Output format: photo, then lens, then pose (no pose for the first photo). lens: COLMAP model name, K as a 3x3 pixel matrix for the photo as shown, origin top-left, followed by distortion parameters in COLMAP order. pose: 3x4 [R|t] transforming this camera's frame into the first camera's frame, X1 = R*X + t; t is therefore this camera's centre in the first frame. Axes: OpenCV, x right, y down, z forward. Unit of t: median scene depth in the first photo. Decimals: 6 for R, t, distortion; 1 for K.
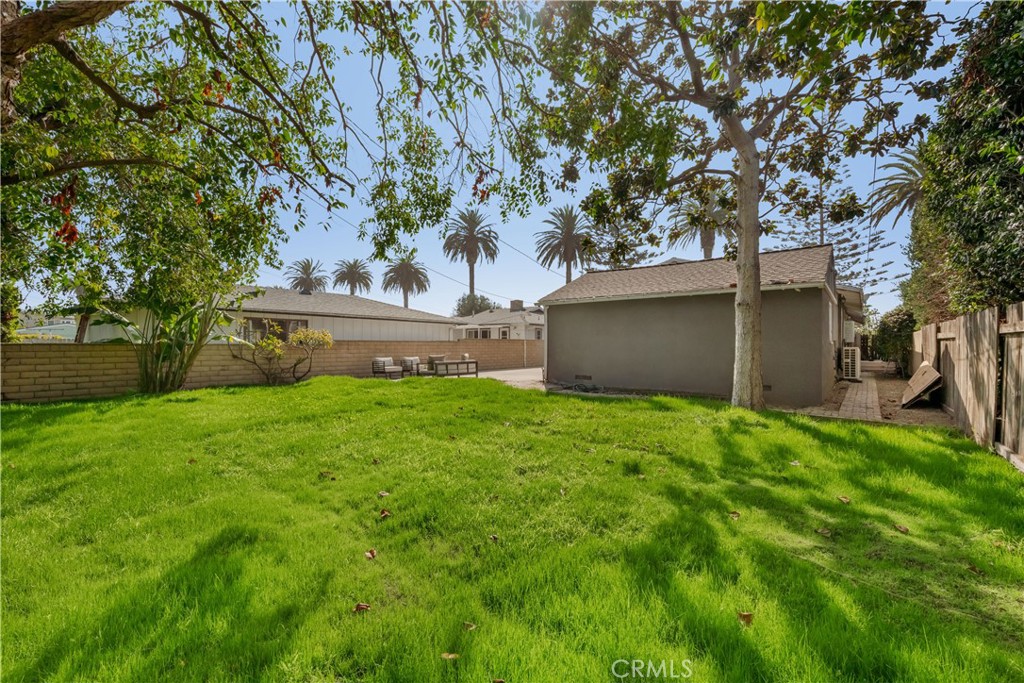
lens RADIAL K [[434.4, 0, 512.0], [0, 434.4, 341.5], [0, 0, 1]] dist [-0.000049, 0.000014]
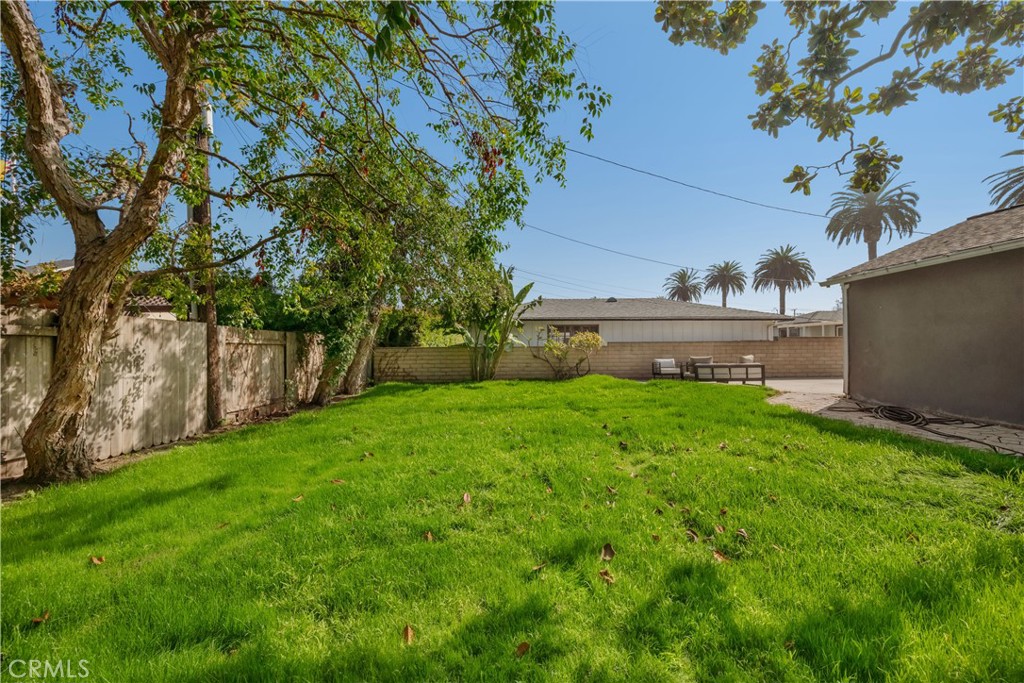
lens RADIAL K [[403.3, 0, 513.2], [0, 403.3, 345.7], [0, 0, 1]] dist [-0.000414, -0.000032]
pose [[0.649214, -0.012143, -0.760509, 0.183369], [0.013686, 0.999897, -0.004282, 0.007210], [0.760483, -0.007628, 0.649313, 0.172690]]
